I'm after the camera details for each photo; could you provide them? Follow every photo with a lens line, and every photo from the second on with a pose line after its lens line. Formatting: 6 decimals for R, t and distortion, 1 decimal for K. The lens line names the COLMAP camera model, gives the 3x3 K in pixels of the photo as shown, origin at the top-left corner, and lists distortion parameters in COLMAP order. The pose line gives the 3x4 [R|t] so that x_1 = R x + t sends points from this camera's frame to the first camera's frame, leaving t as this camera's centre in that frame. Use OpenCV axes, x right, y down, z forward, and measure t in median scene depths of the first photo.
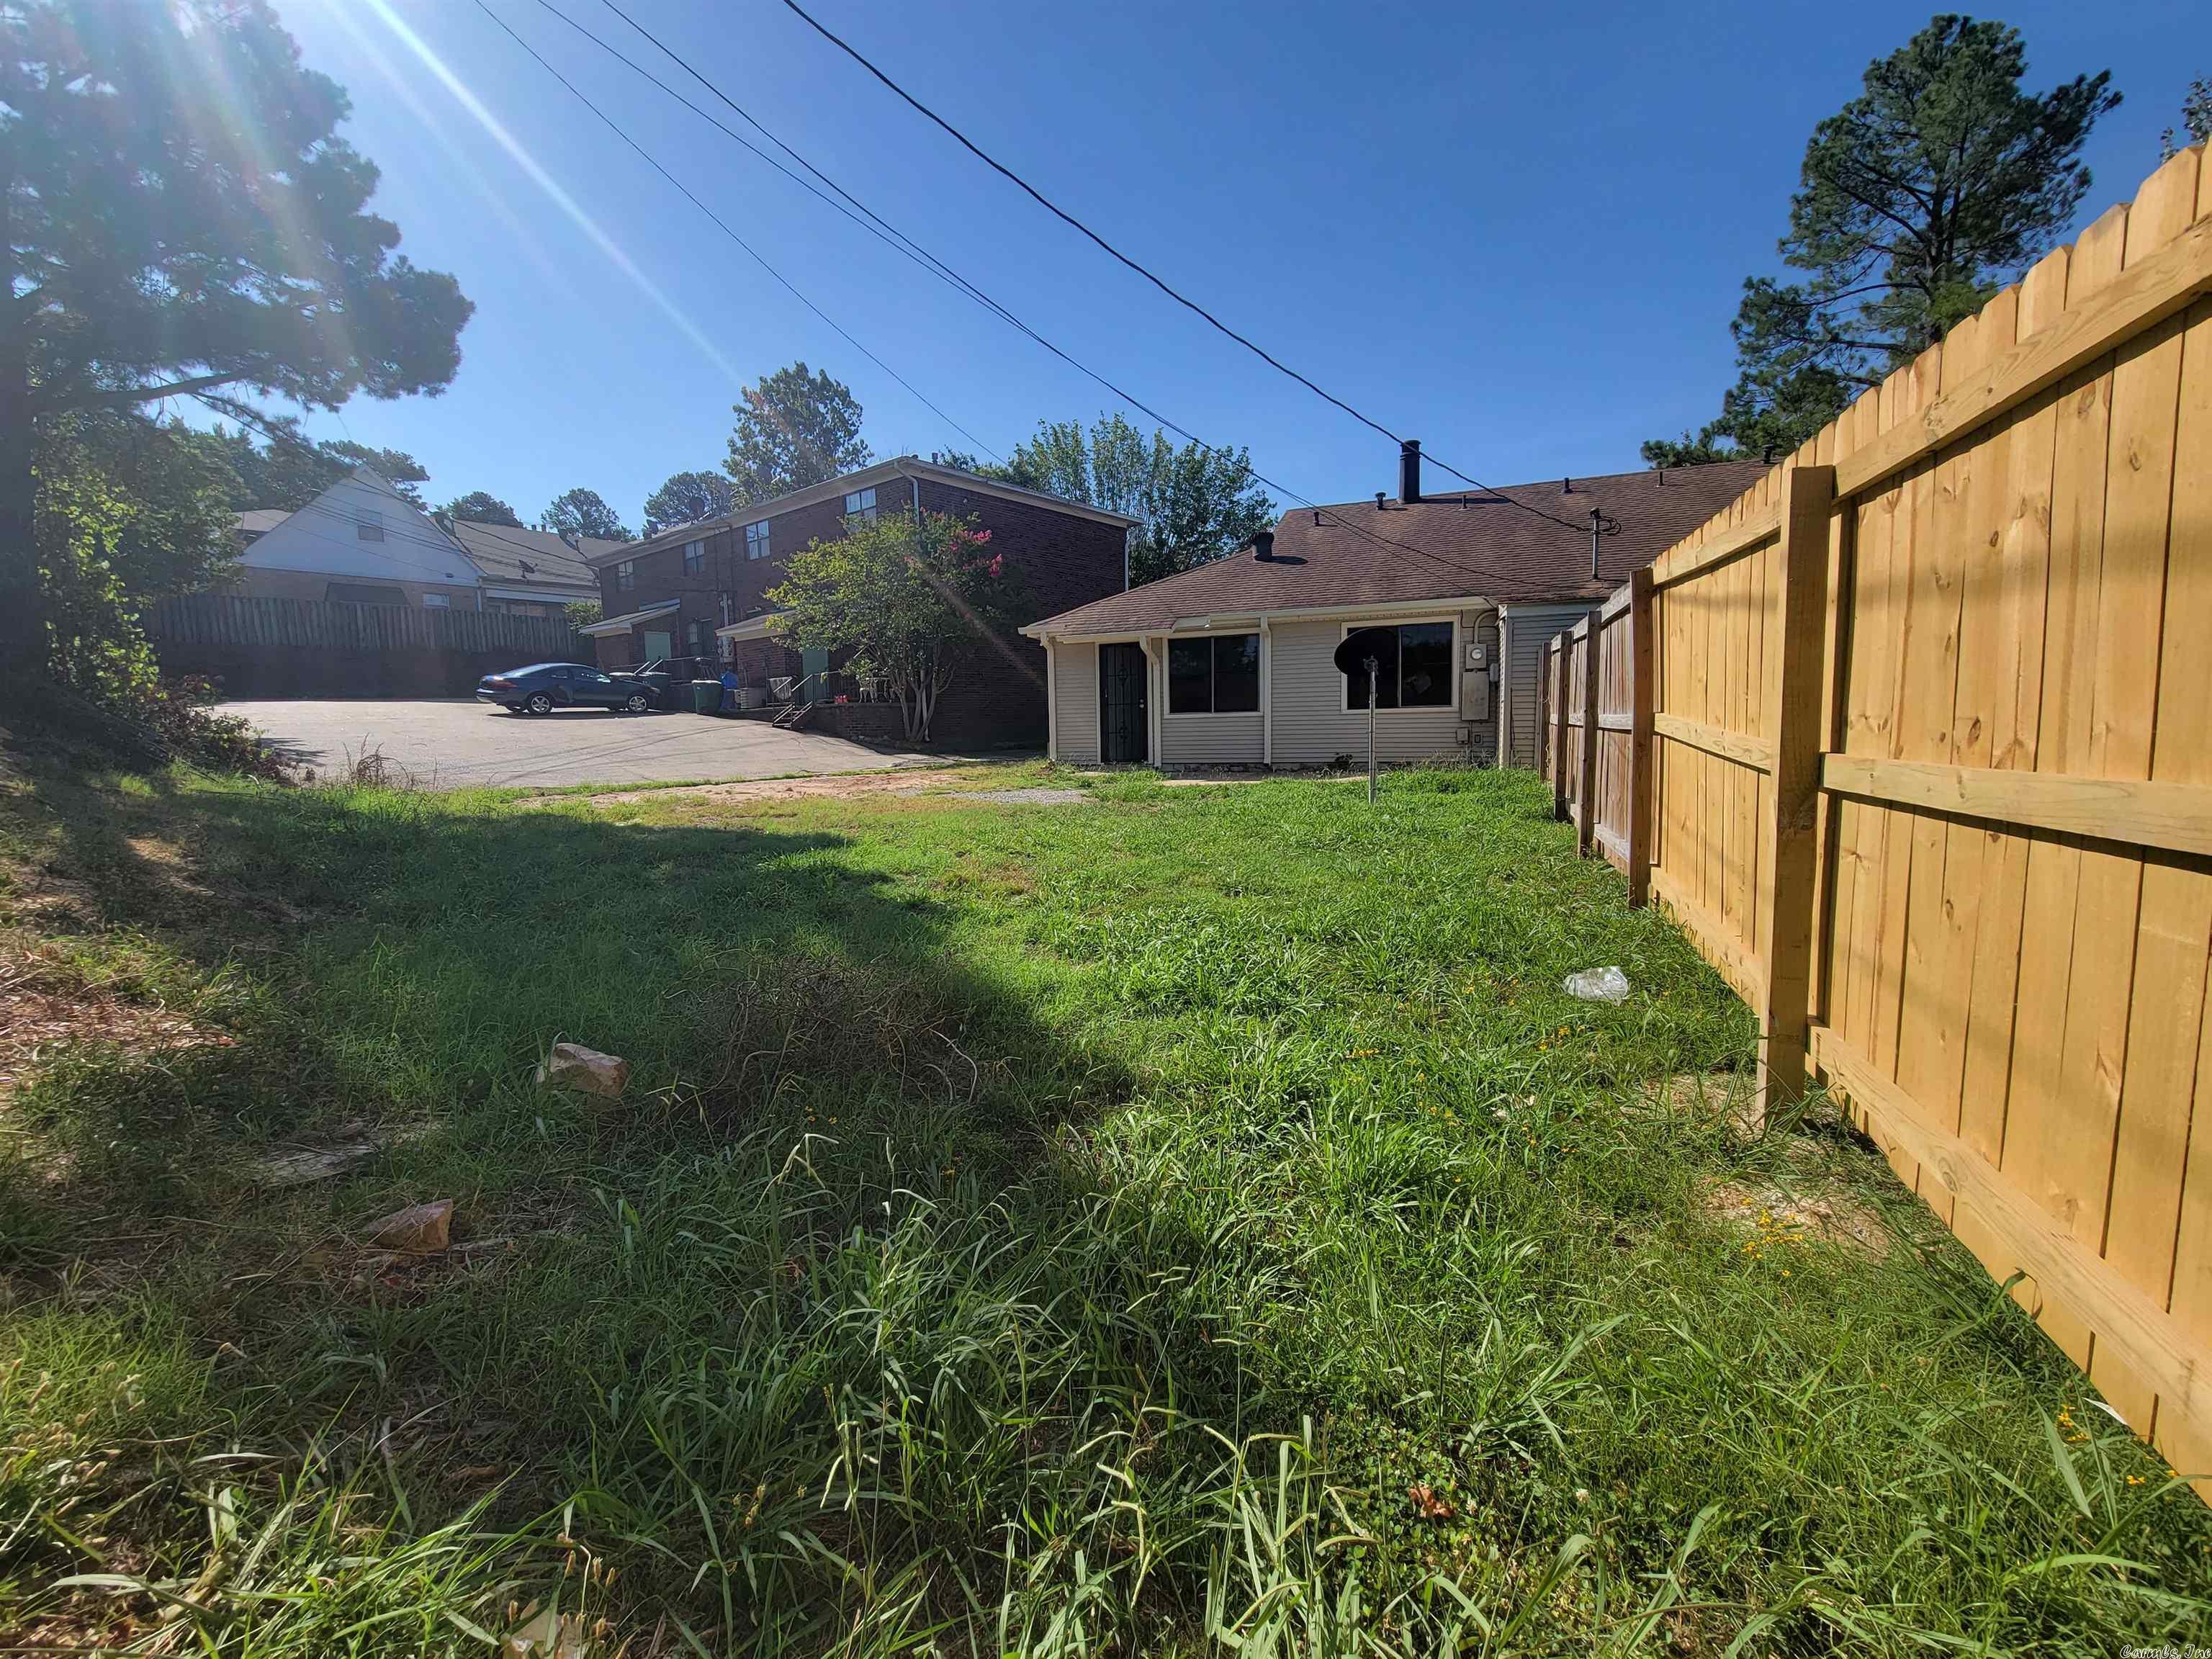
lens RADIAL K [[903.2, 0, 1111.1], [0, 903.2, 817.1], [0, 0, 1]] dist [0.003183, -0.002752]
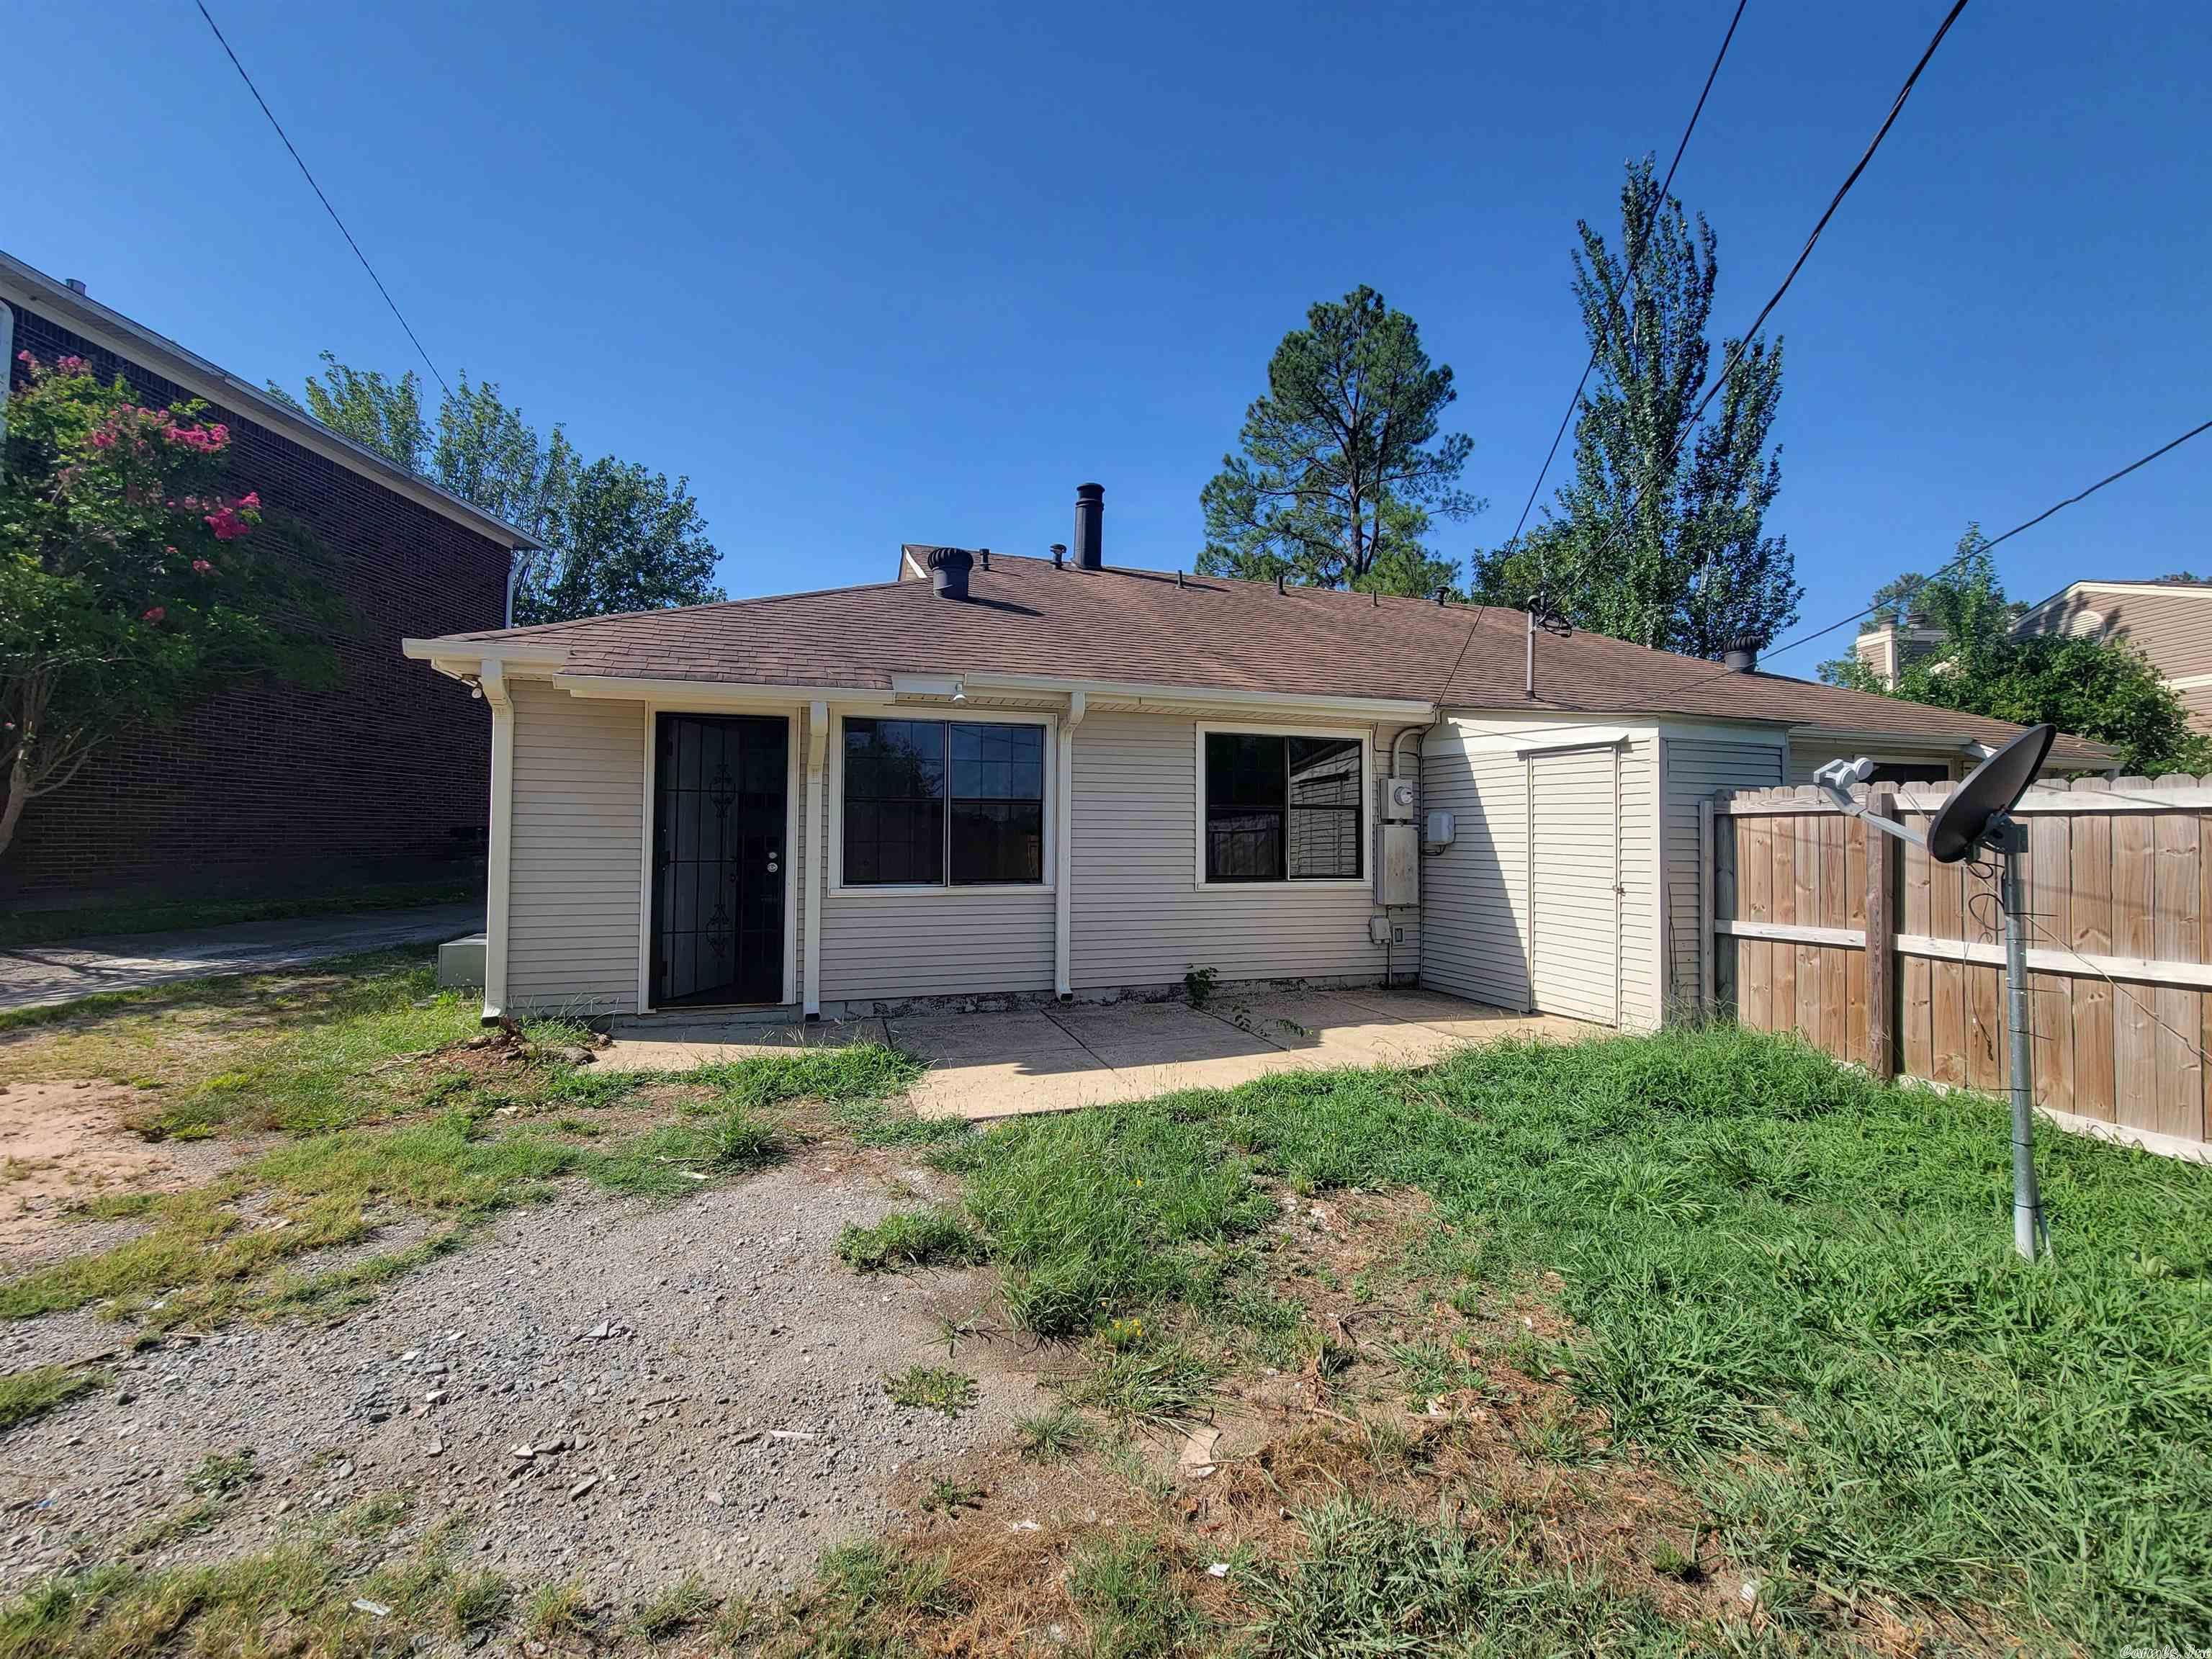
lens RADIAL K [[903.2, 0, 1099.6], [0, 903.2, 827.2], [0, 0, 1]] dist [0.003183, -0.002752]
pose [[0.772047, 0.036008, 0.634545, -0.114762], [0.044619, 0.992860, -0.110629, -0.088154], [-0.633997, 0.113724, 0.764928, 0.579657]]
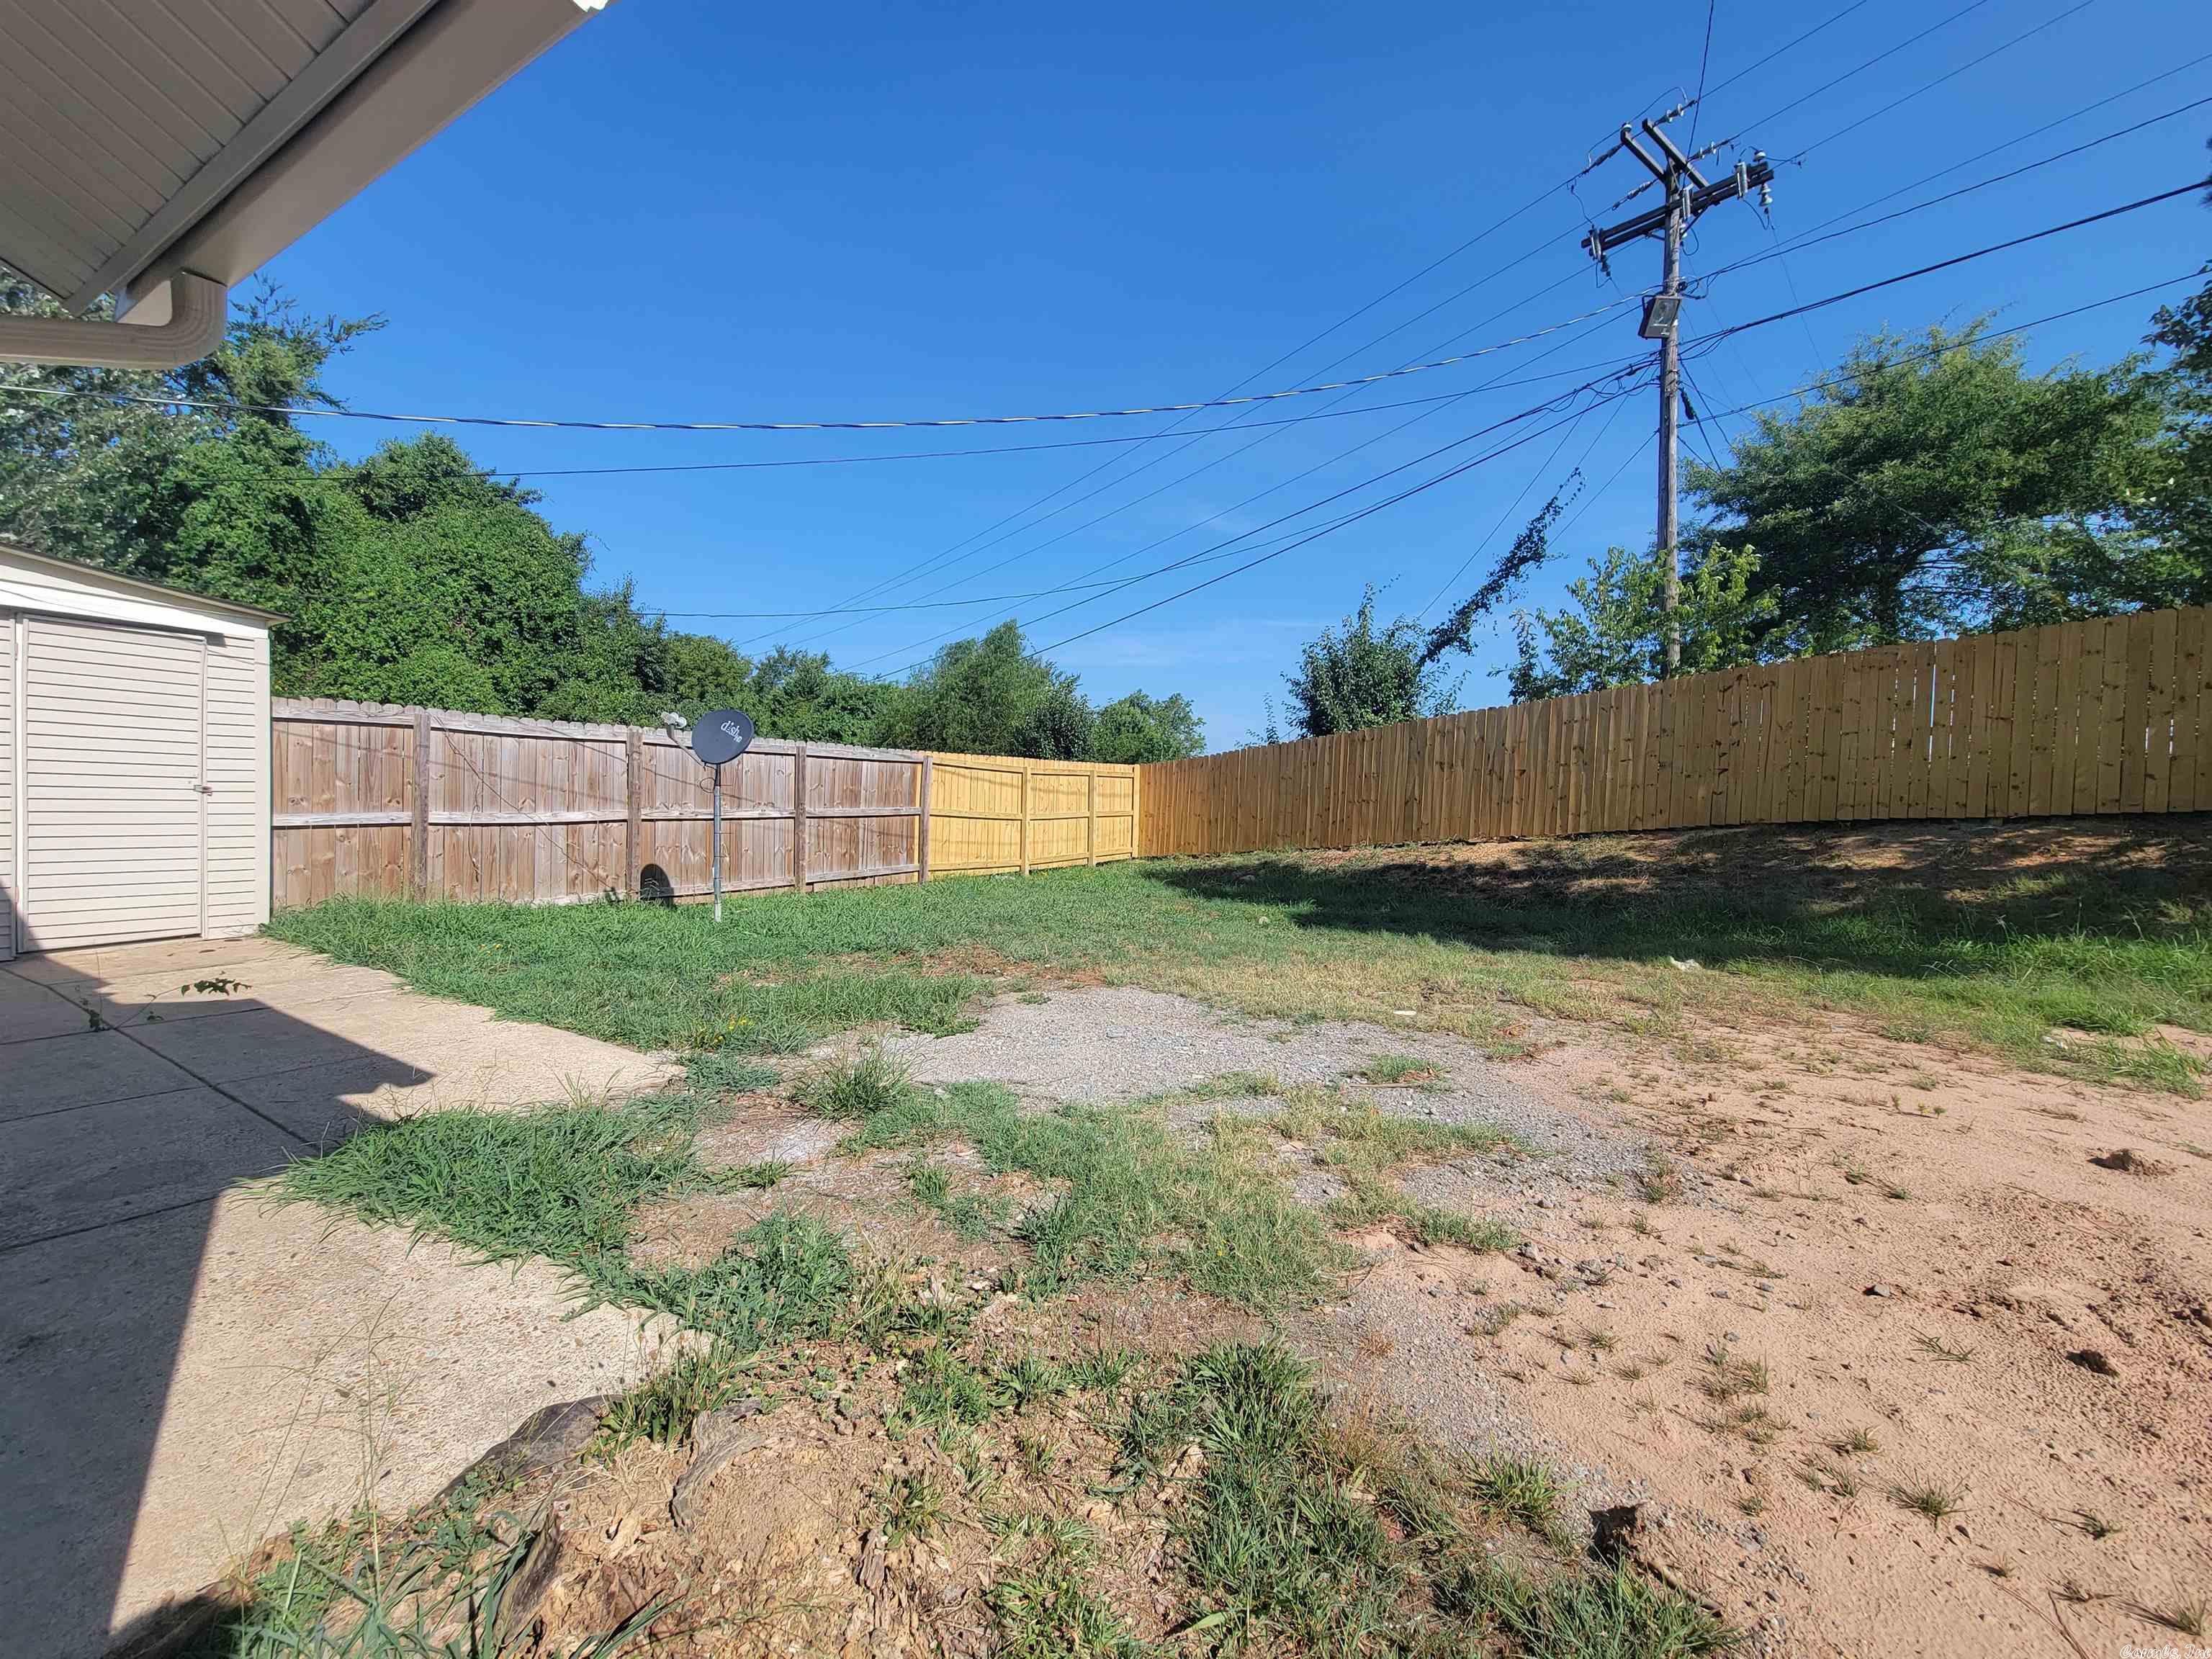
lens RADIAL K [[903.2, 0, 1107.1], [0, 903.2, 822.8], [0, 0, 1]] dist [0.003183, -0.002752]
pose [[-0.985877, -0.005993, 0.167363, -0.122260], [0.016900, 0.990697, 0.135033, -0.138437], [-0.166615, 0.135955, -0.976604, 1.216277]]
